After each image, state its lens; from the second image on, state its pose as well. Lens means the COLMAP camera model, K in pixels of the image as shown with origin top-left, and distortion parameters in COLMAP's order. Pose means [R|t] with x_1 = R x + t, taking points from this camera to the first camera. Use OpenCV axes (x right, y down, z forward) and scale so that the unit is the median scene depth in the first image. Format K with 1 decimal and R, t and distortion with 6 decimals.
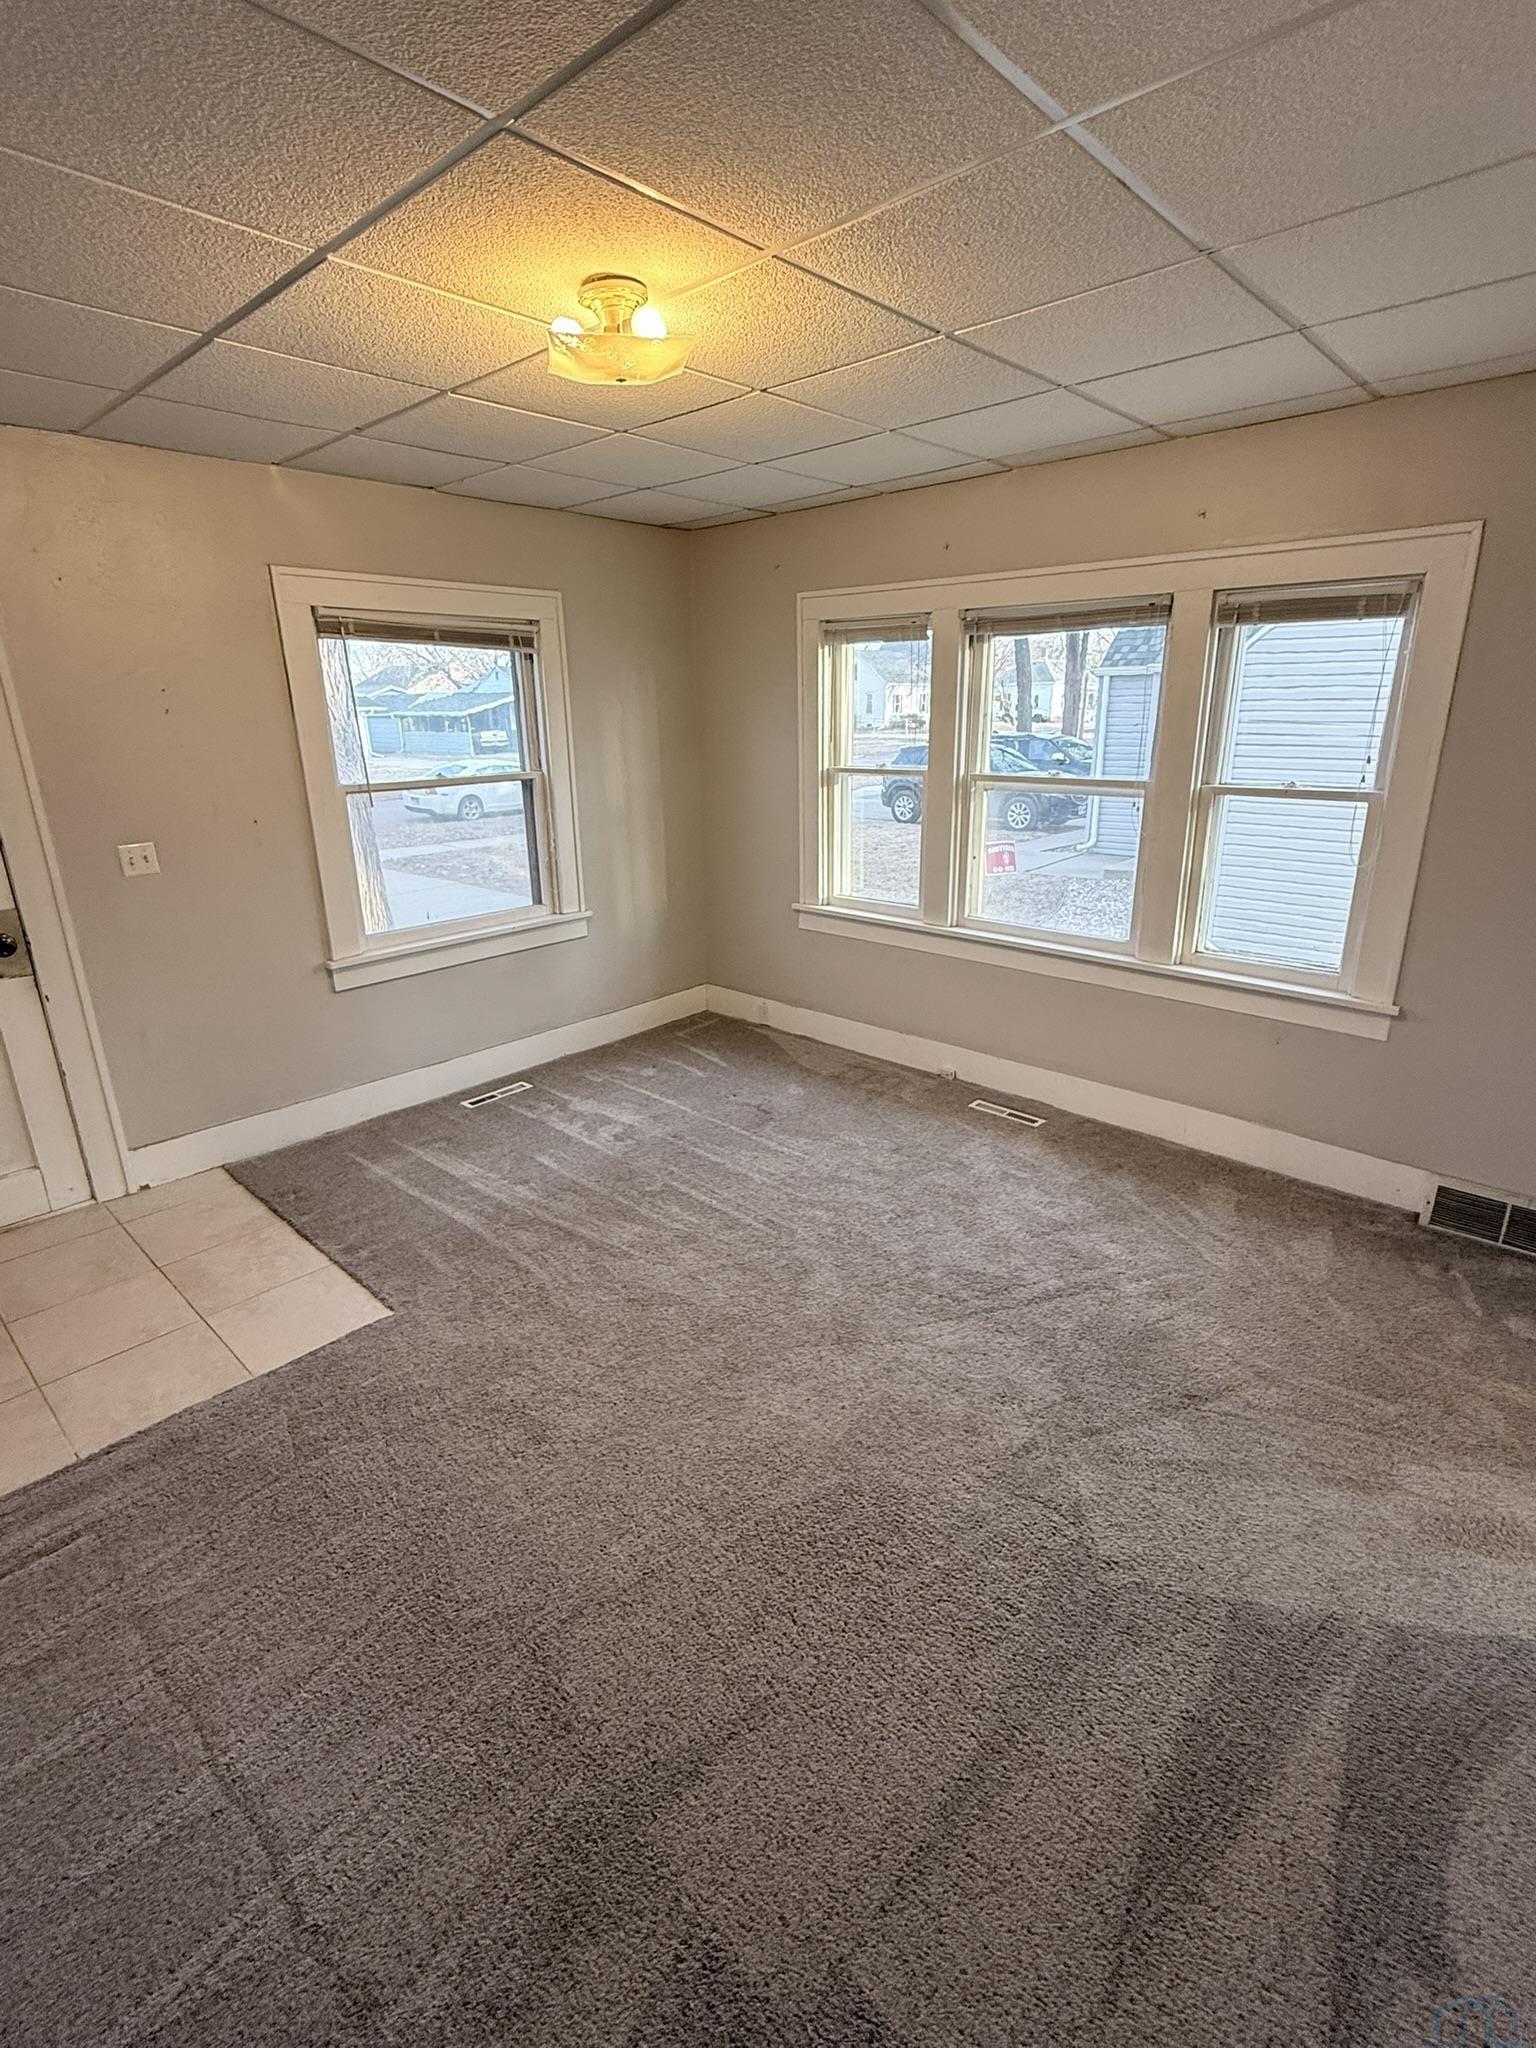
lens RADIAL K [[957.2, 0, 768.0], [0, 957.2, 1027.5], [0, 0, 1]] dist [-0.000843, -0.000449]
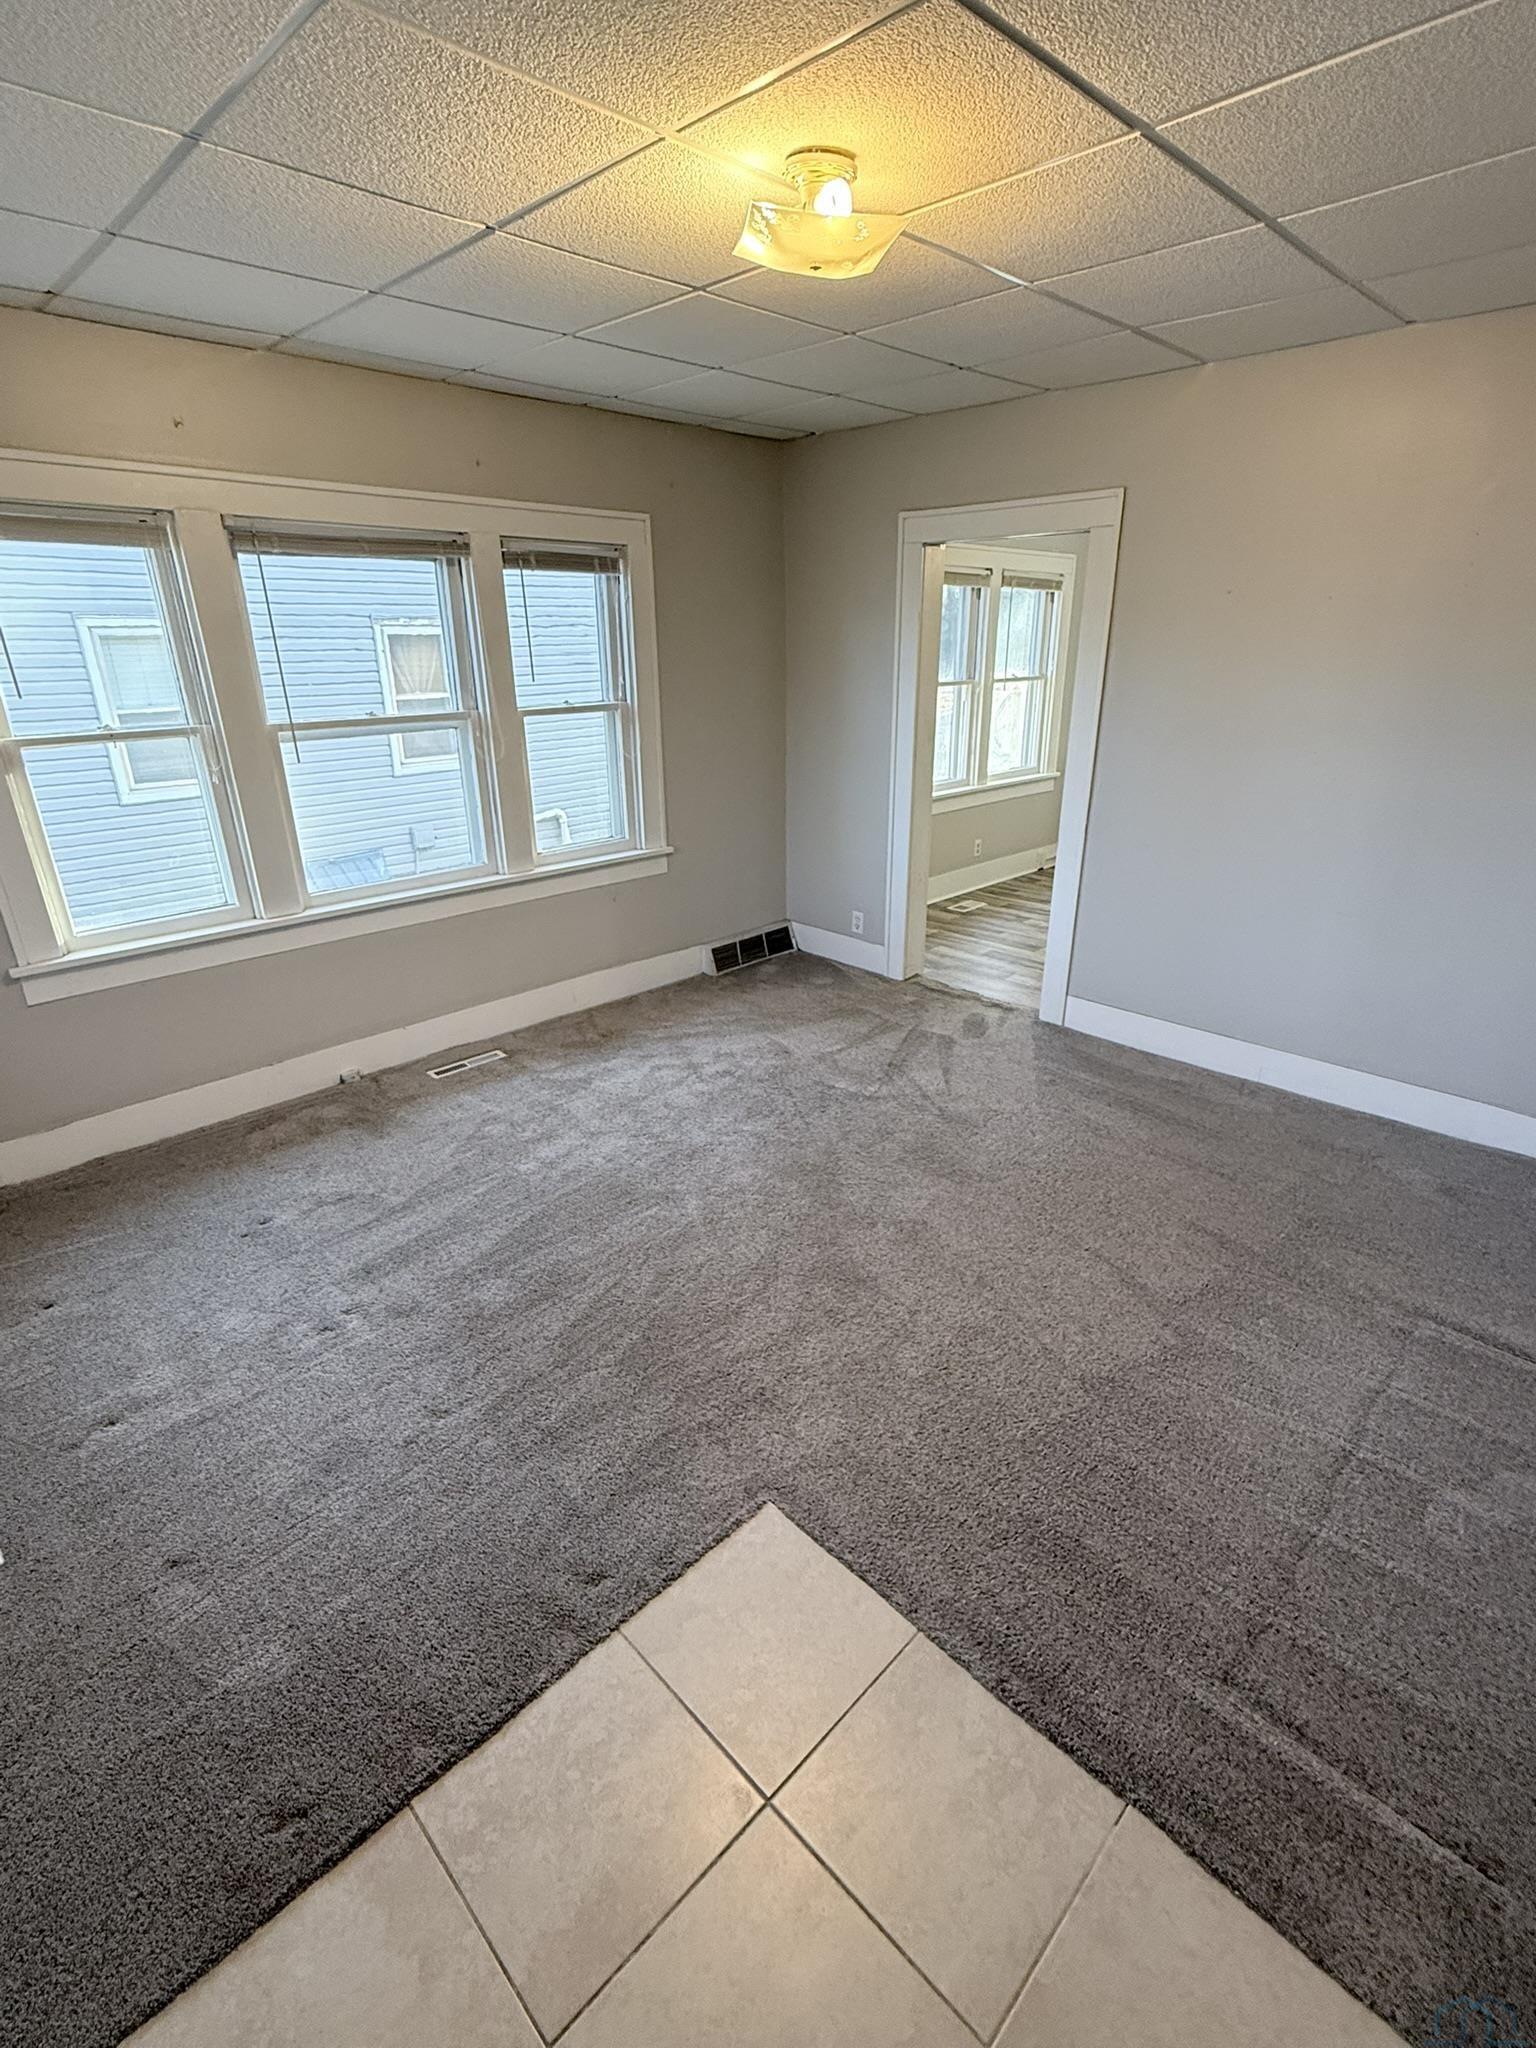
lens RADIAL K [[957.2, 0, 763.9], [0, 957.2, 1010.5], [0, 0, 1]] dist [-0.000843, -0.000449]
pose [[0.048150, -0.356831, 0.932927, -0.665716], [0.322463, 0.889552, 0.323597, -0.188790], [-0.945356, 0.285254, 0.157897, 0.582802]]
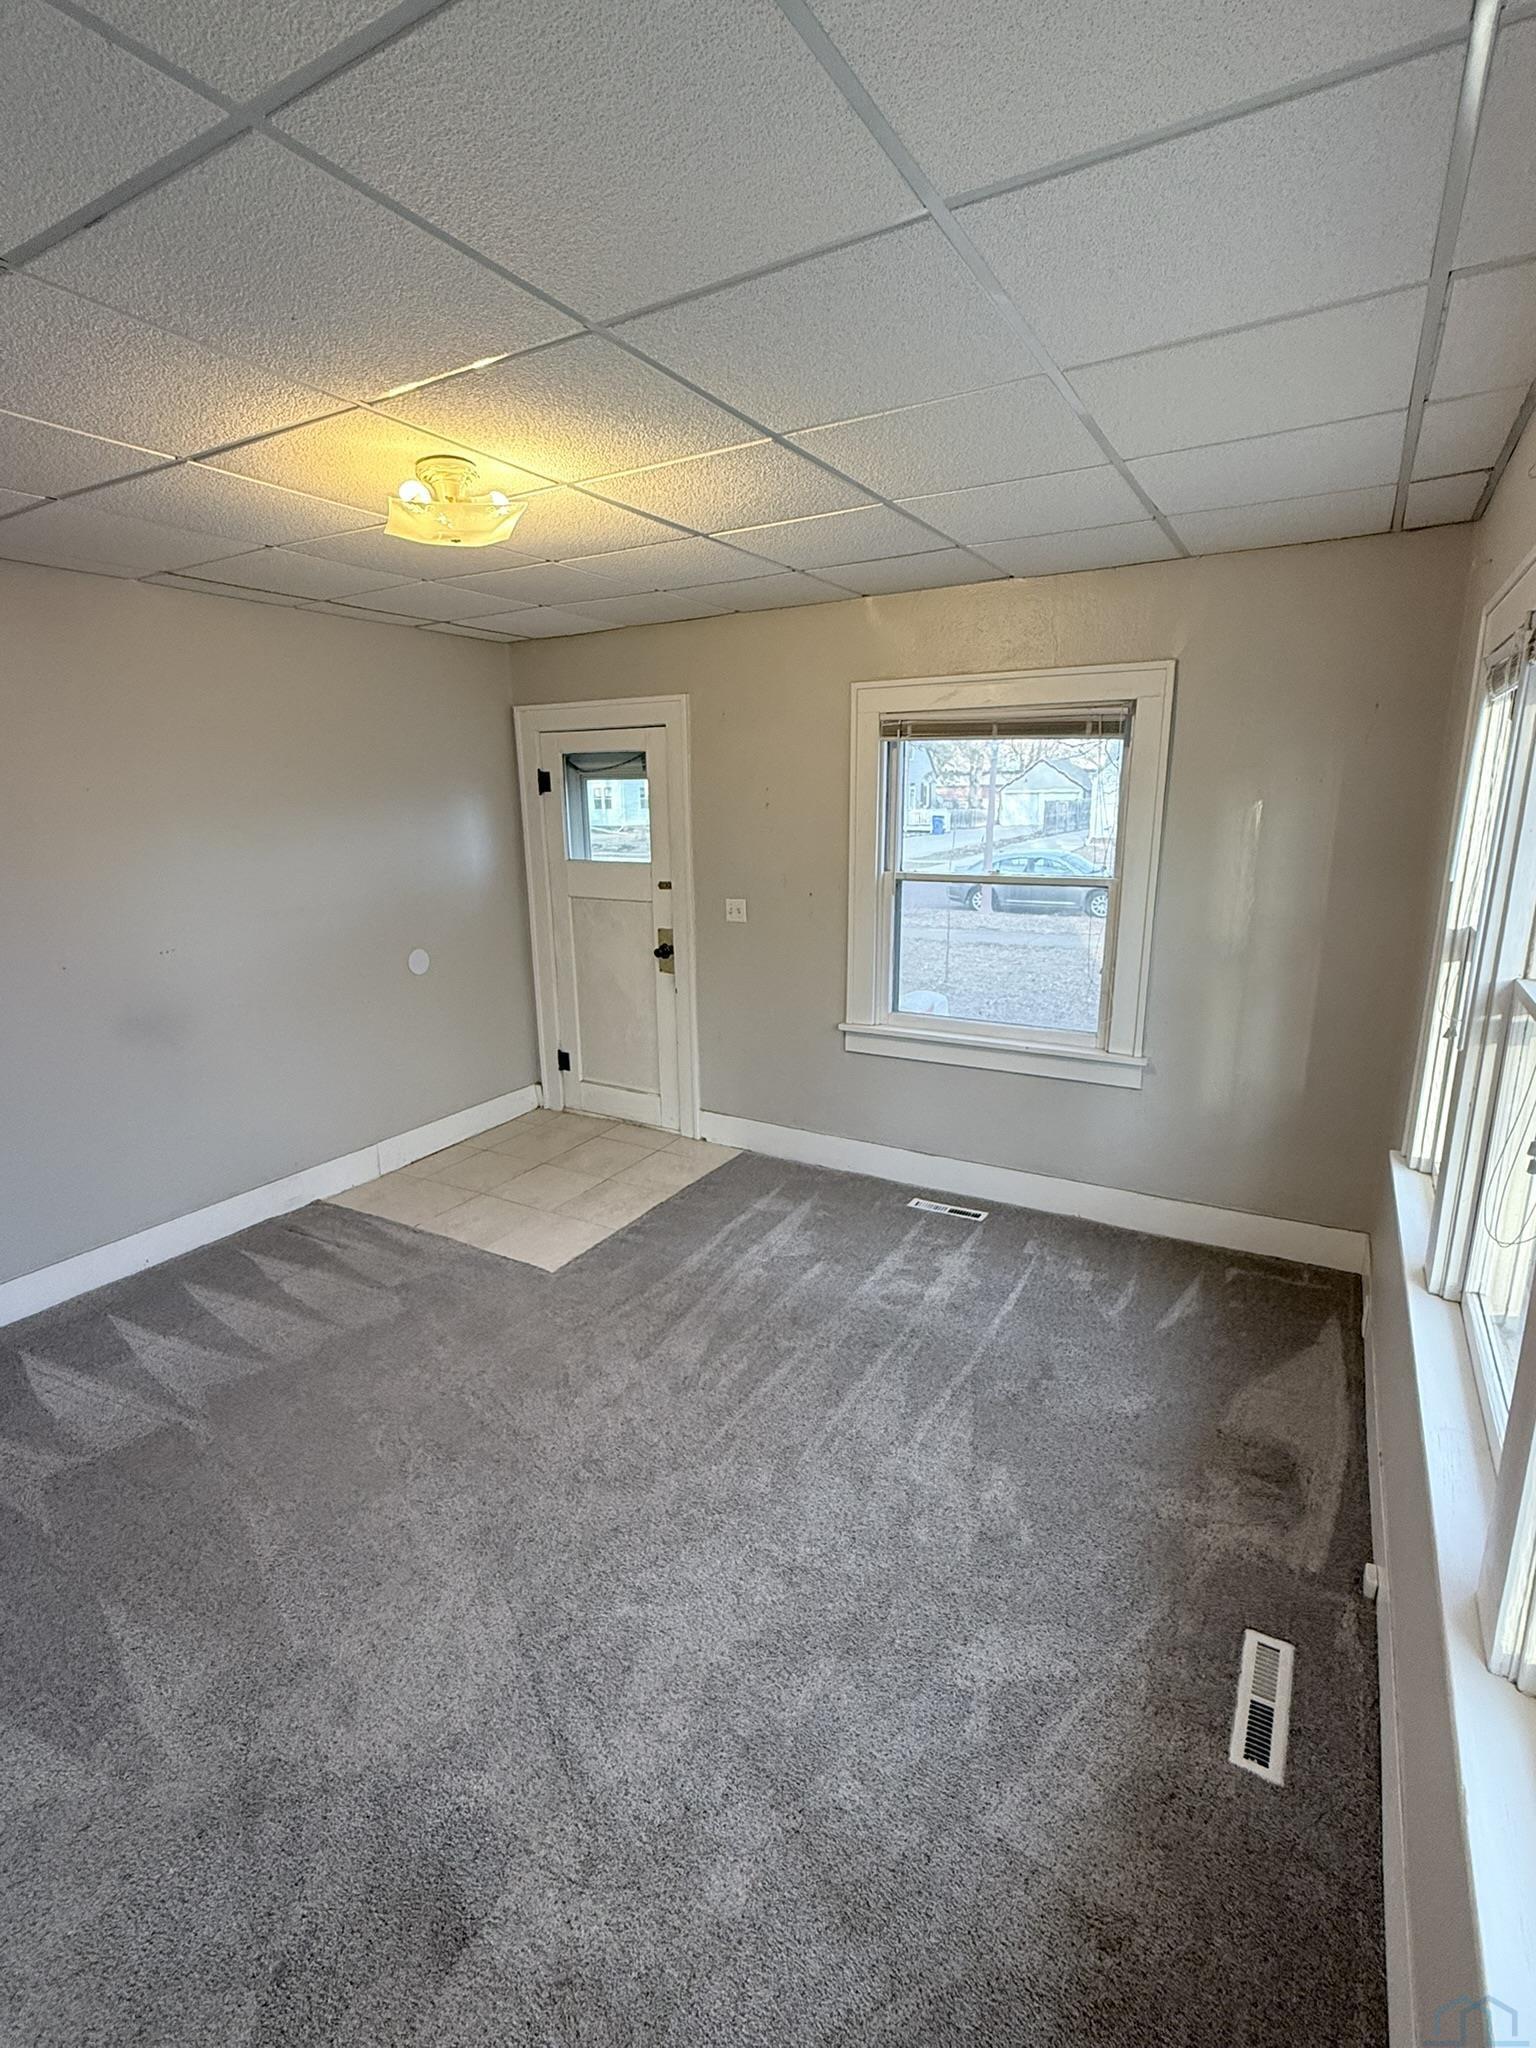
lens RADIAL K [[957.2, 0, 771.2], [0, 957.2, 1024.6], [0, 0, 1]] dist [-0.000843, -0.000449]
pose [[0.214895, 0.240443, -0.946577, 0.590097], [-0.302003, 0.938077, 0.169722, -0.233281], [0.928770, 0.249397, 0.274202, 0.617422]]
